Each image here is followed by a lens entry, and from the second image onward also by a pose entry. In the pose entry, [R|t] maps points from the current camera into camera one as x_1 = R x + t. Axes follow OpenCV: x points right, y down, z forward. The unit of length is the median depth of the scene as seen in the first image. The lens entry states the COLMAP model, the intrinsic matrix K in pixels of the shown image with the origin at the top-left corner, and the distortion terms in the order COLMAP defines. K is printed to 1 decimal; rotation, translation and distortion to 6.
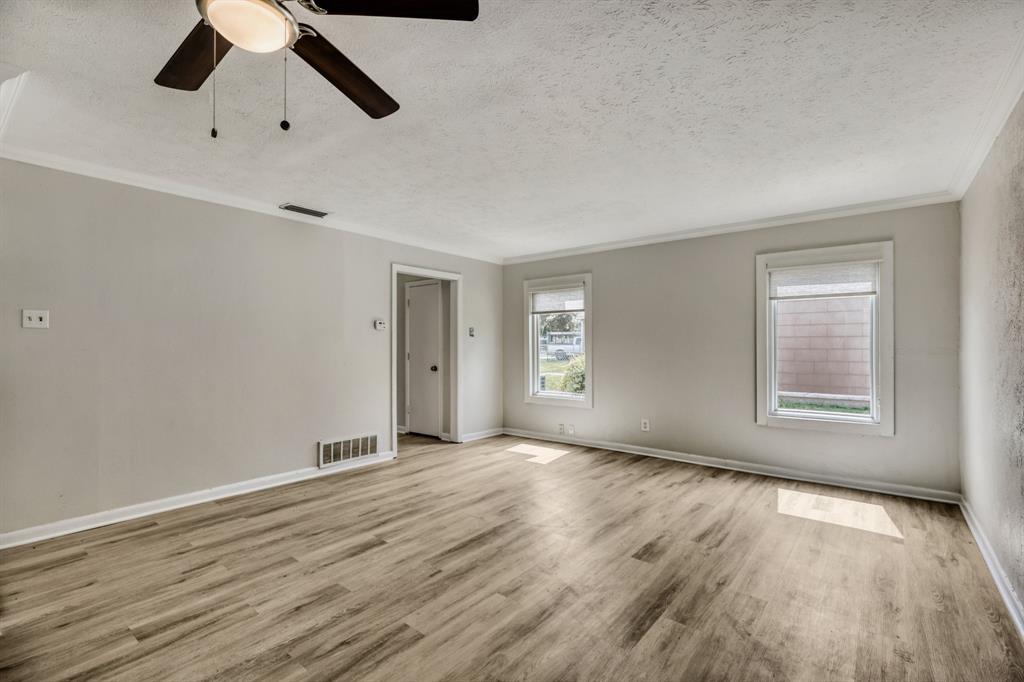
lens RADIAL K [[459.4, 0, 512.0], [0, 459.4, 341.0], [0, 0, 1]] dist [-0.000351, -0.000503]
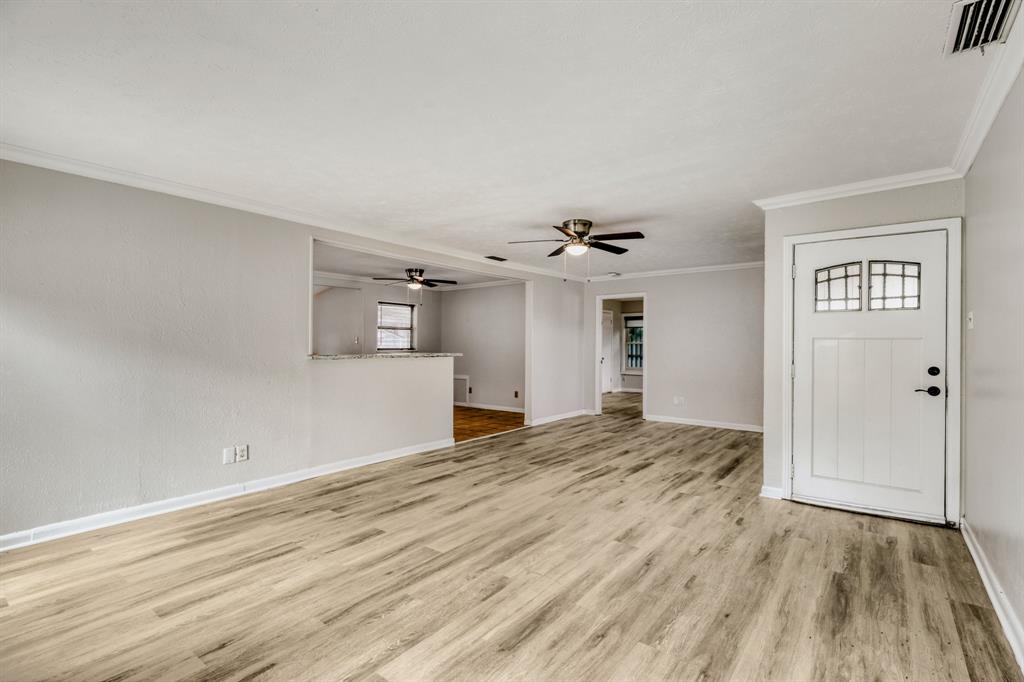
lens RADIAL K [[470.1, 0, 522.1], [0, 470.1, 344.4], [0, 0, 1]] dist [0.001815, -0.000090]
pose [[-0.999400, -0.002618, -0.034532, -0.026022], [-0.002268, 0.999946, -0.010167, 0.015173], [0.034557, -0.010082, -0.999352, 1.694529]]
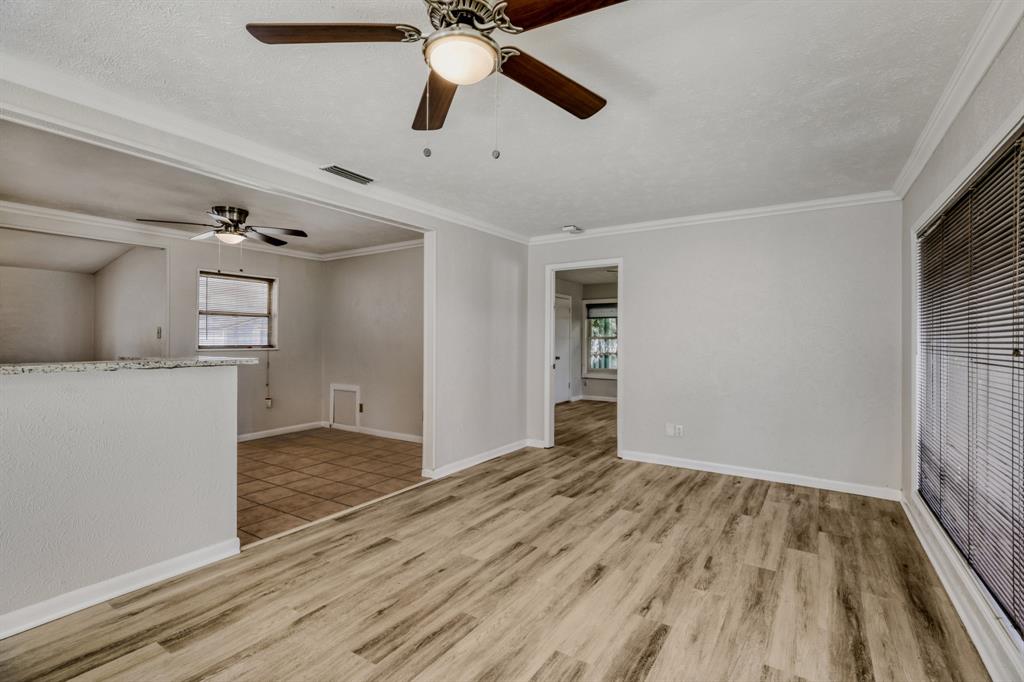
lens RADIAL K [[464.0, 0, 518.5], [0, 464.0, 337.6], [0, 0, 1]] dist [0.003075, 0.000264]
pose [[-0.994022, -0.003967, -0.109106, -0.228352], [-0.002528, 0.999908, -0.013321, 0.003155], [0.109149, -0.012966, -0.993941, 0.831963]]
